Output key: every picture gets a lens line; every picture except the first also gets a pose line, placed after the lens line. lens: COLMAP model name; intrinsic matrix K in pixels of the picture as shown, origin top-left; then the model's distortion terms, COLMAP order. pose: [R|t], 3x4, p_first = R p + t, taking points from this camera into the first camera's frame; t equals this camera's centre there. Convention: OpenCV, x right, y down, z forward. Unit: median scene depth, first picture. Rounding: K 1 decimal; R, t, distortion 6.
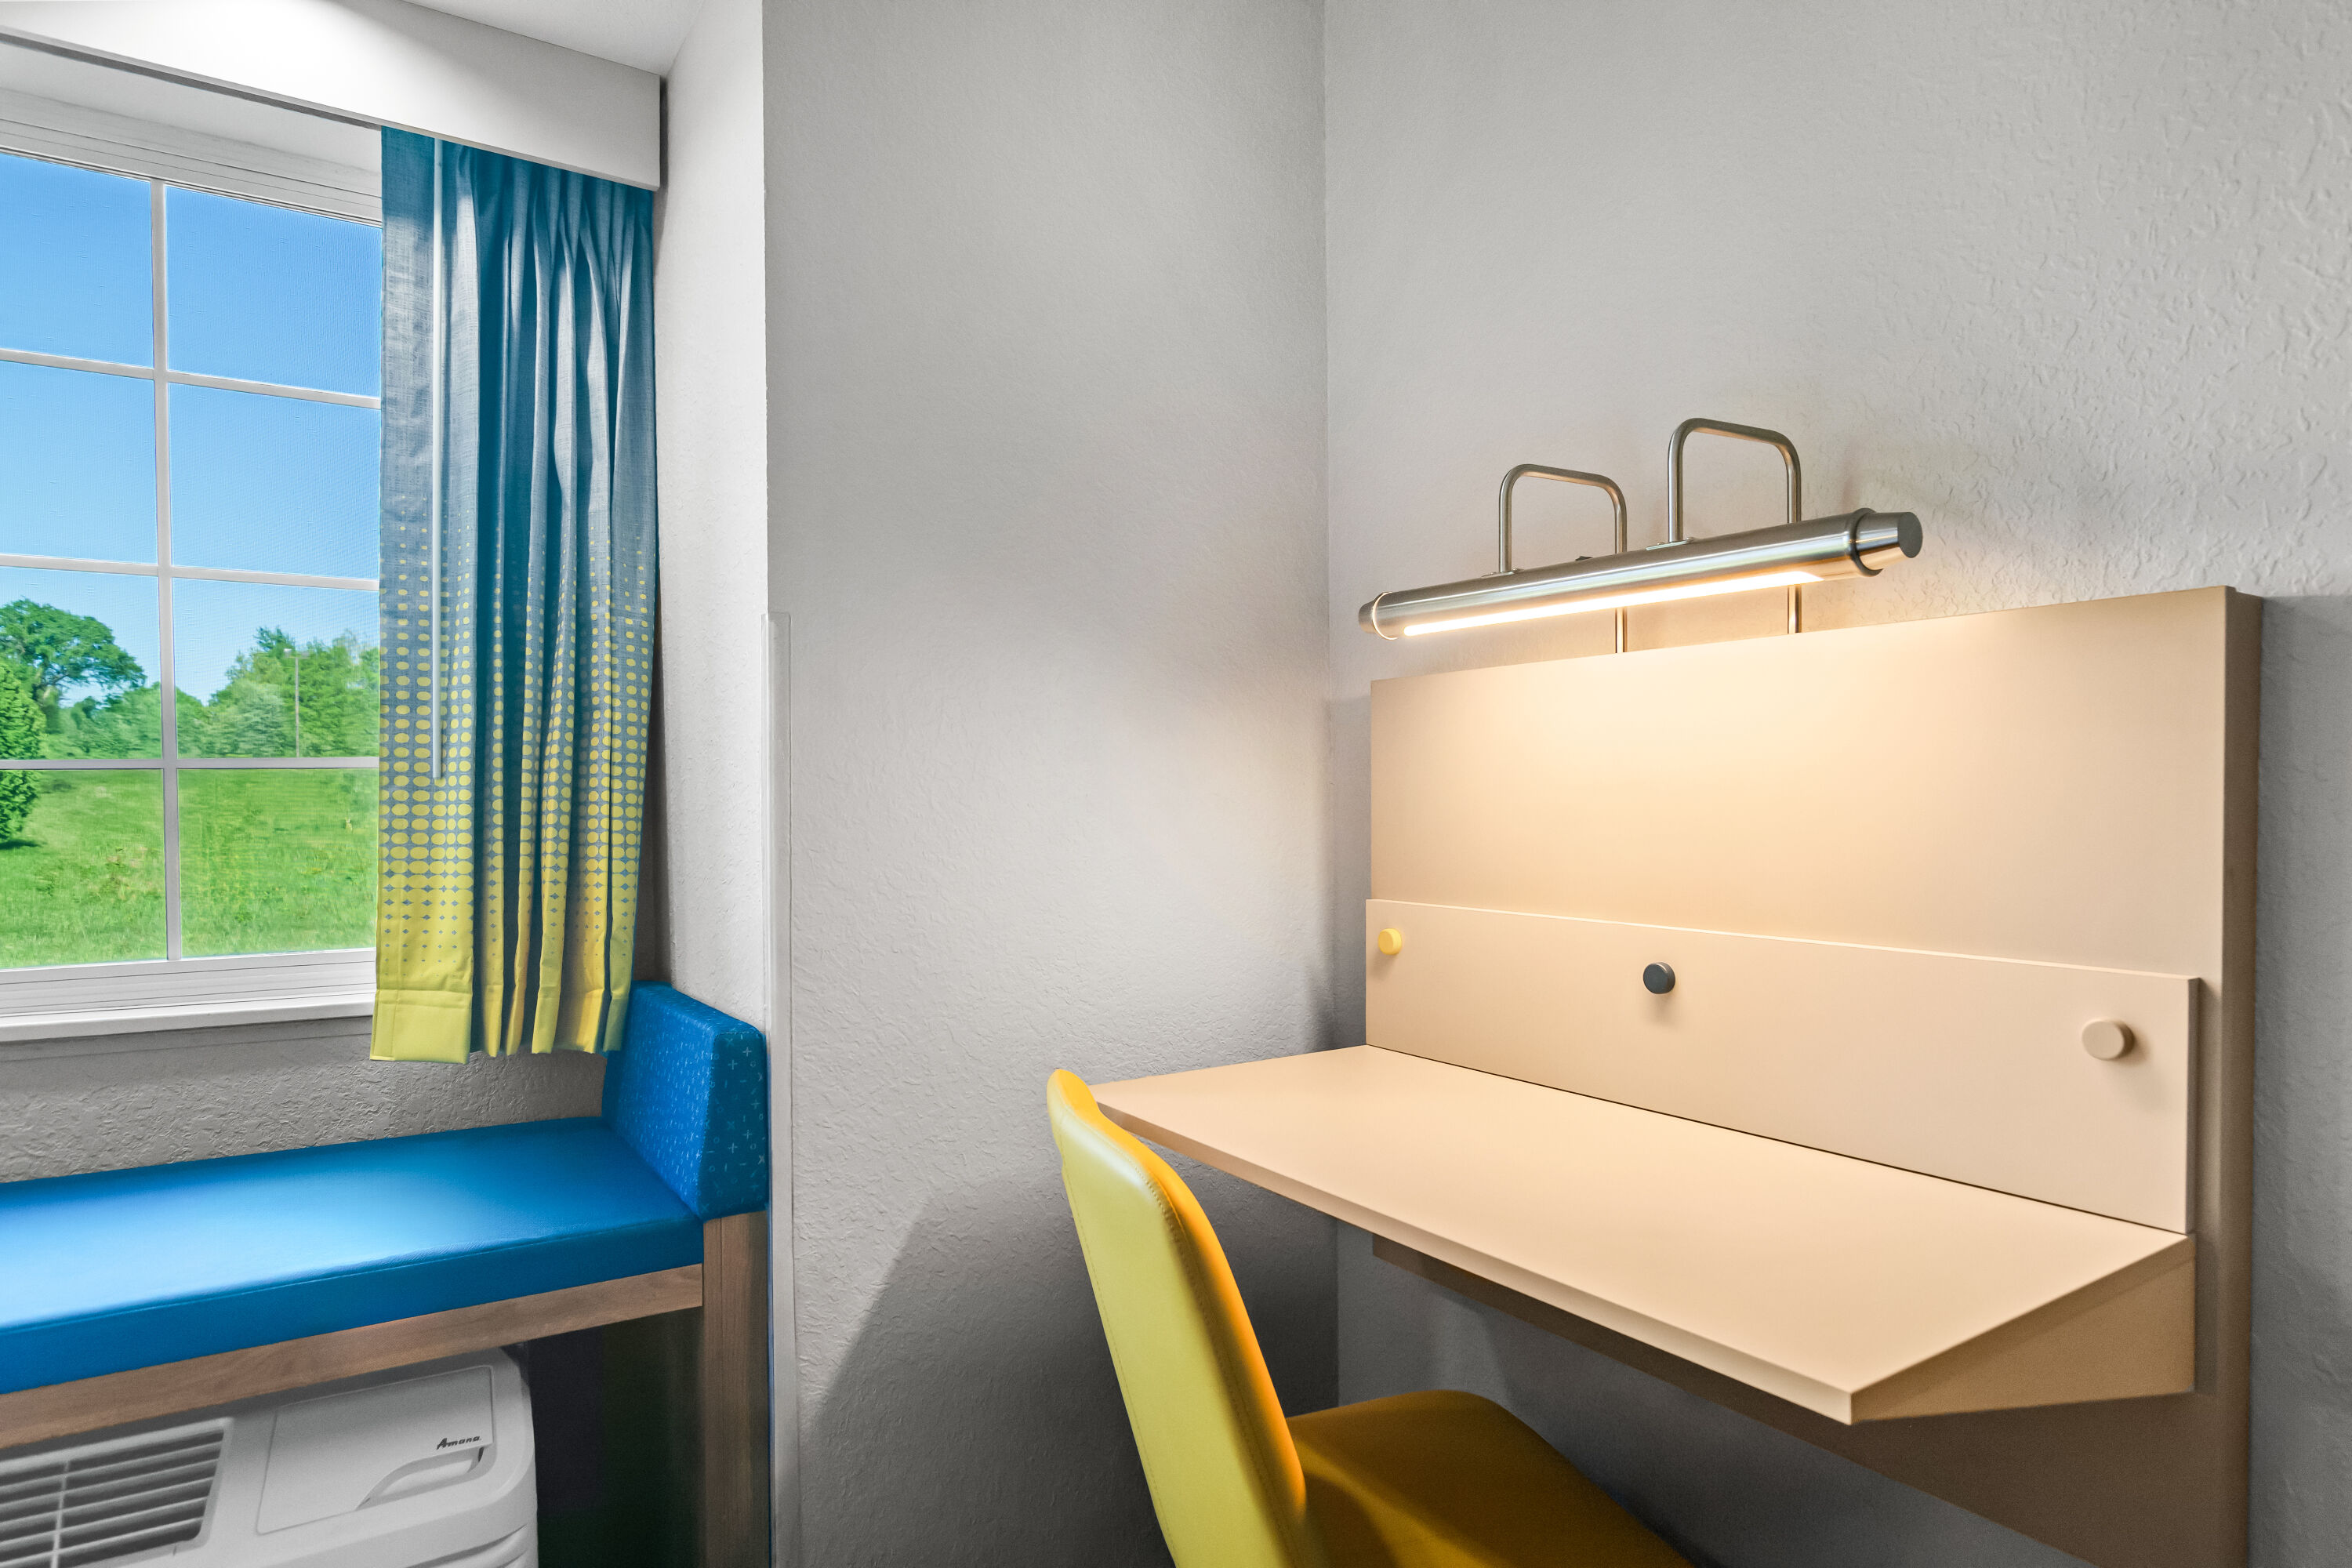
lens RADIAL K [[1320.3, 0, 1175.6], [0, 1320.3, 826.8], [0, 0, 1]] dist [-0.000357, 0.000009]
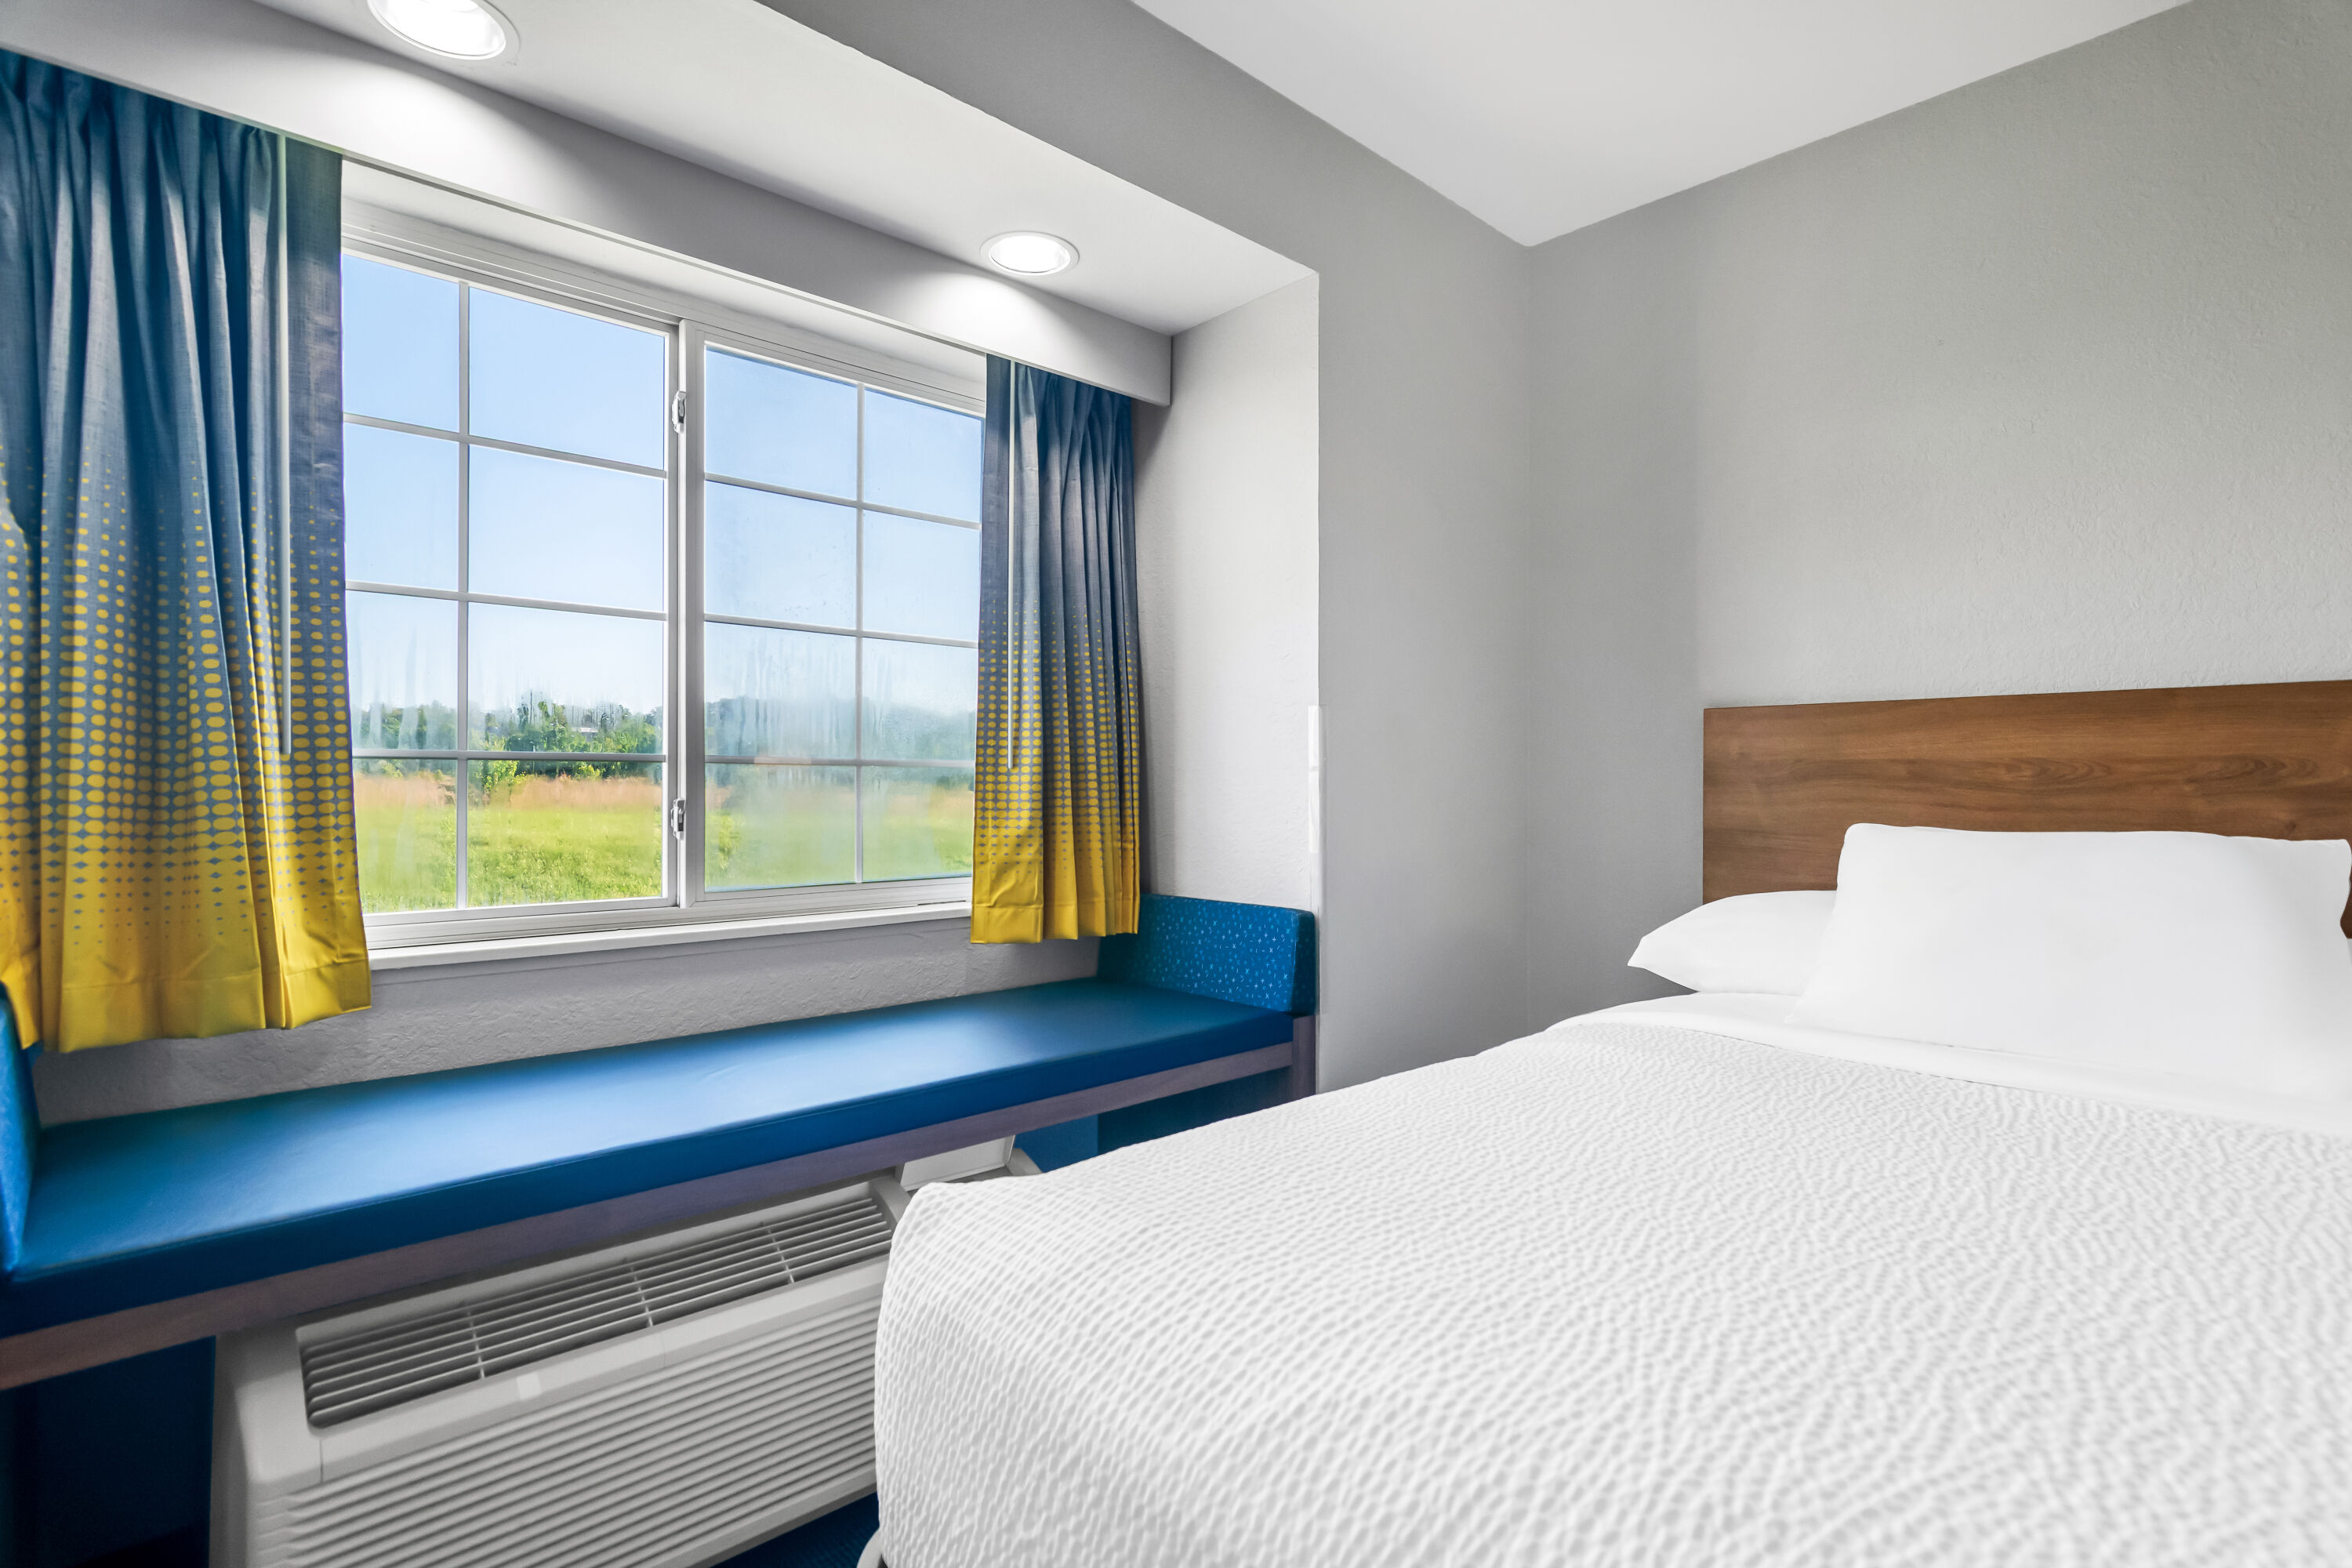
lens RADIAL K [[1147.7, 0, 1161.9], [0, 1147.7, 807.3], [0, 0, 1]] dist [0.001106, -0.000286]
pose [[0.988154, -0.002318, 0.153447, -0.590356], [0.001064, 0.999965, 0.008250, 0.000155], [-0.153461, -0.007989, 0.988122, -0.399399]]
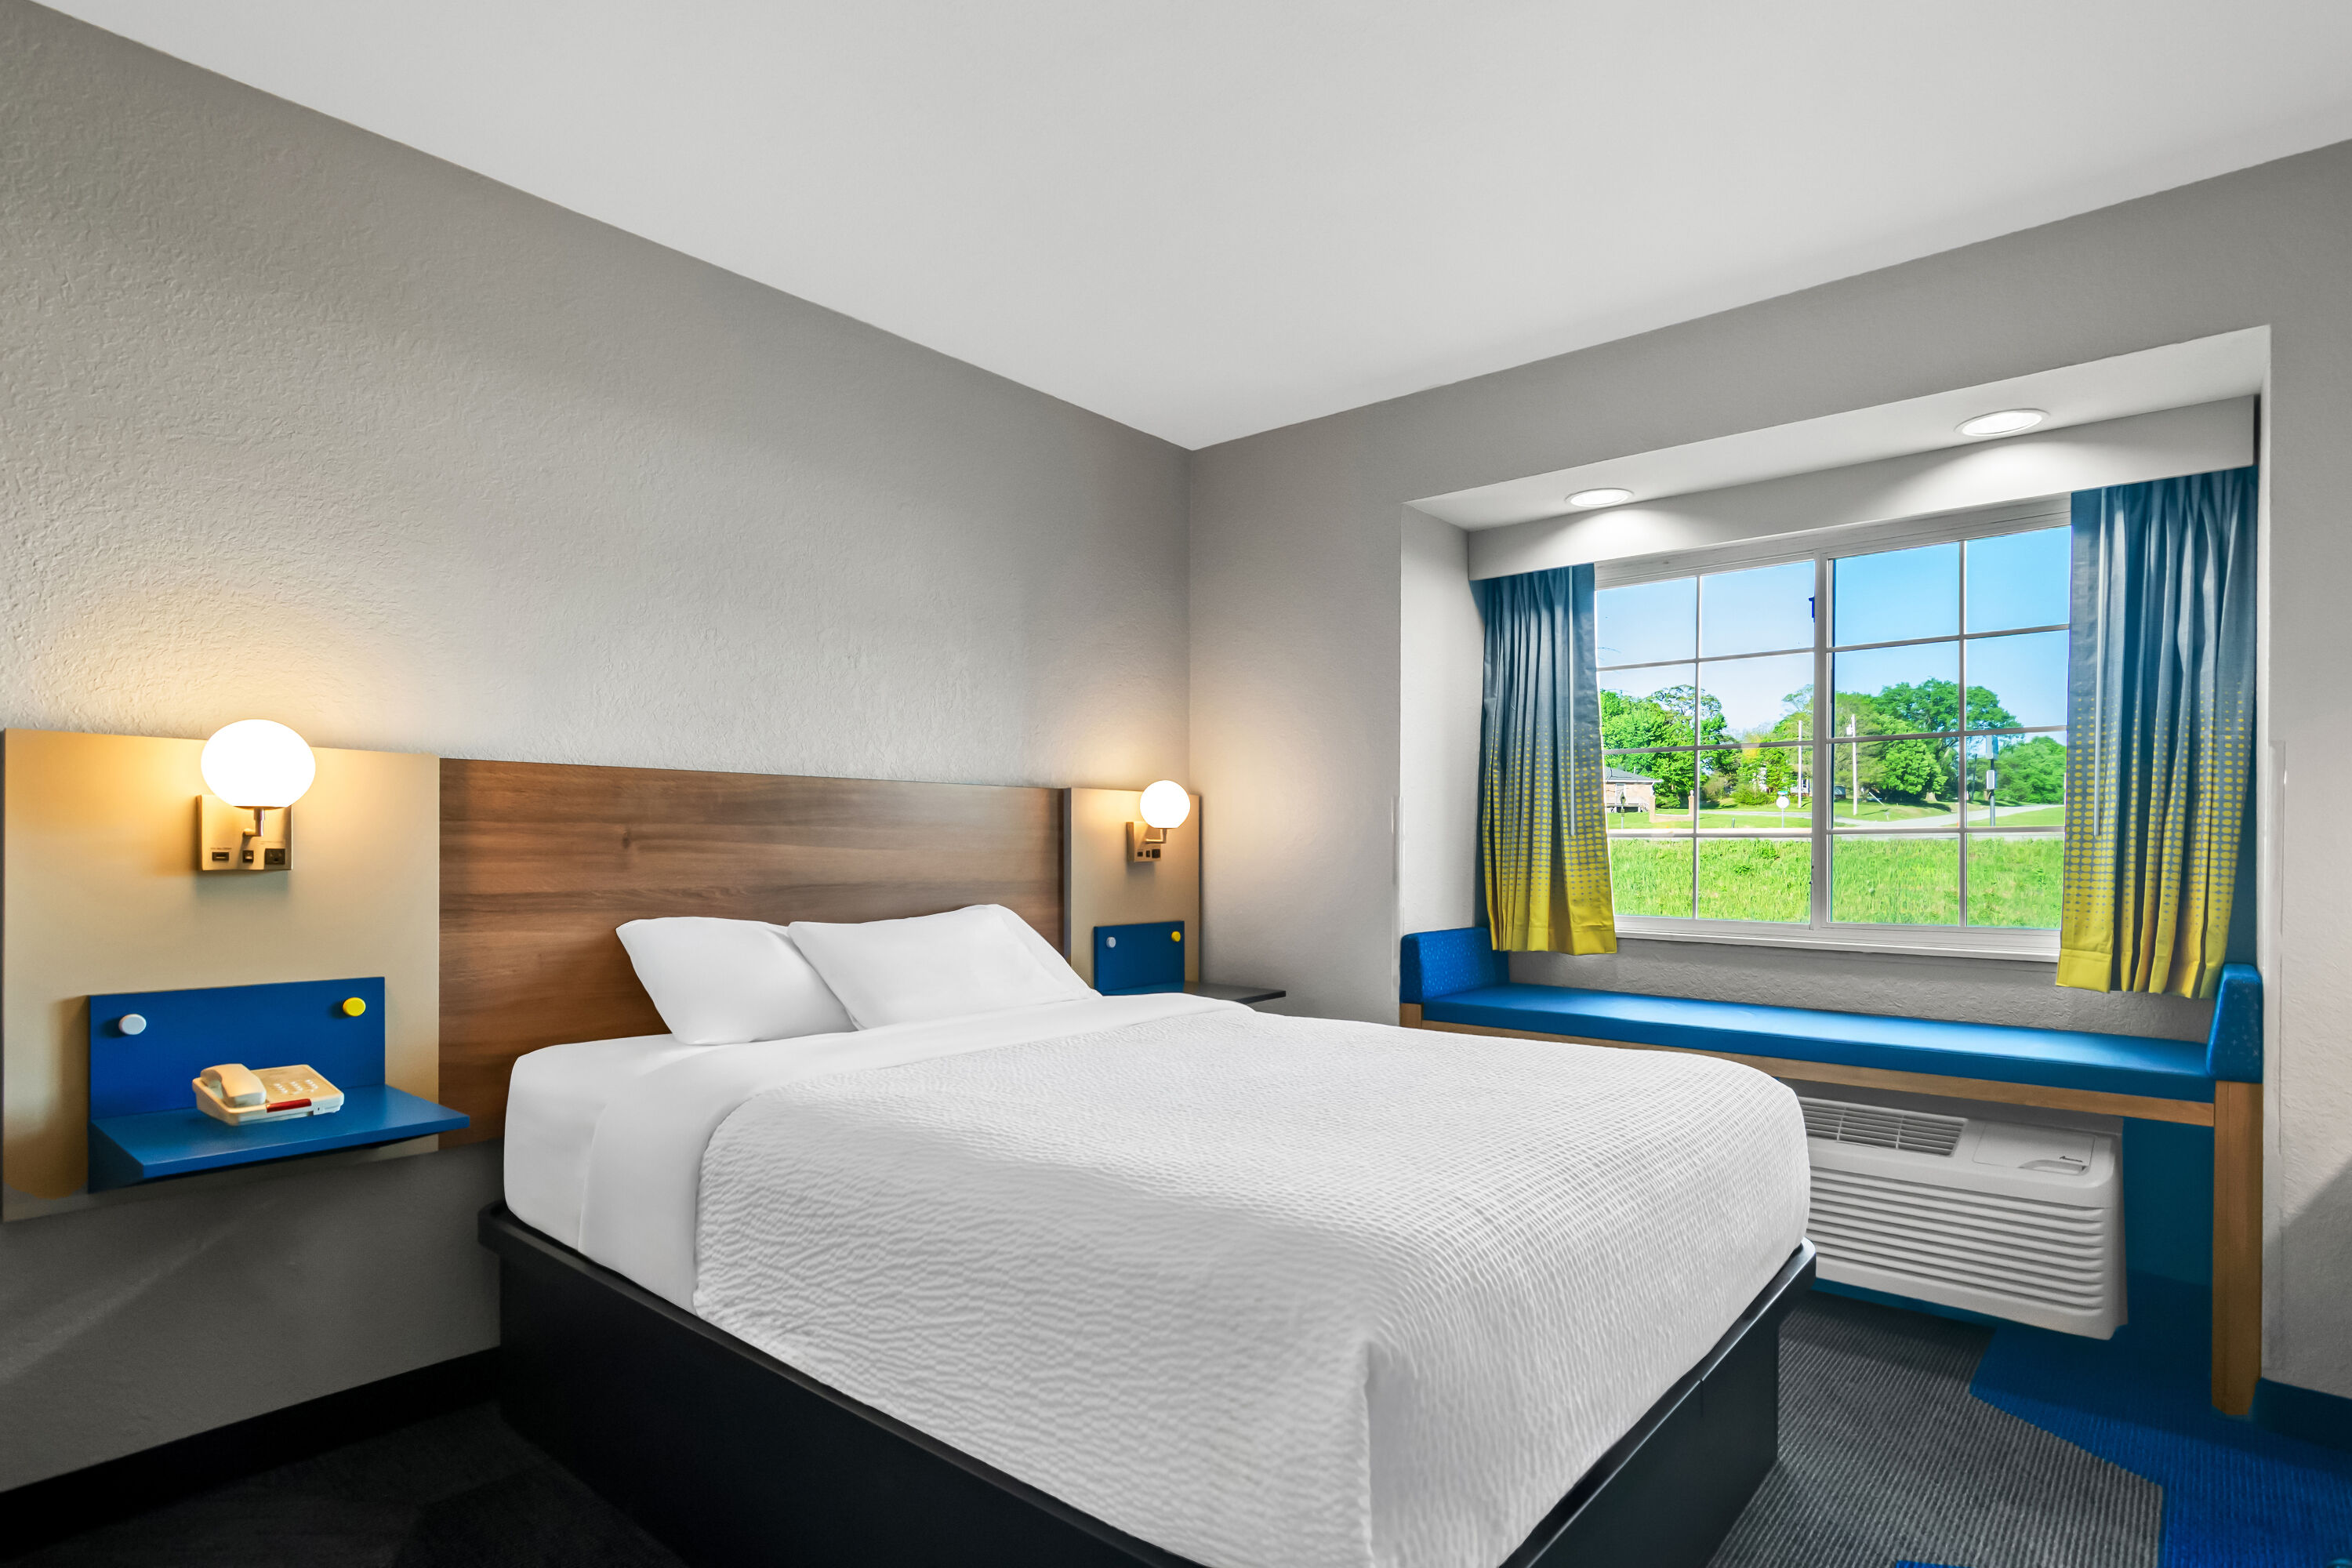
lens RADIAL K [[1158.8, 0, 1176.8], [0, 1158.8, 844.1], [0, 0, 1]] dist [0.000564, 0.000549]
pose [[0.277124, 0.000781, -0.960834, 0.619967], [-0.020383, 0.999779, -0.005066, 0.008882], [0.960618, 0.020989, 0.277079, -0.654443]]
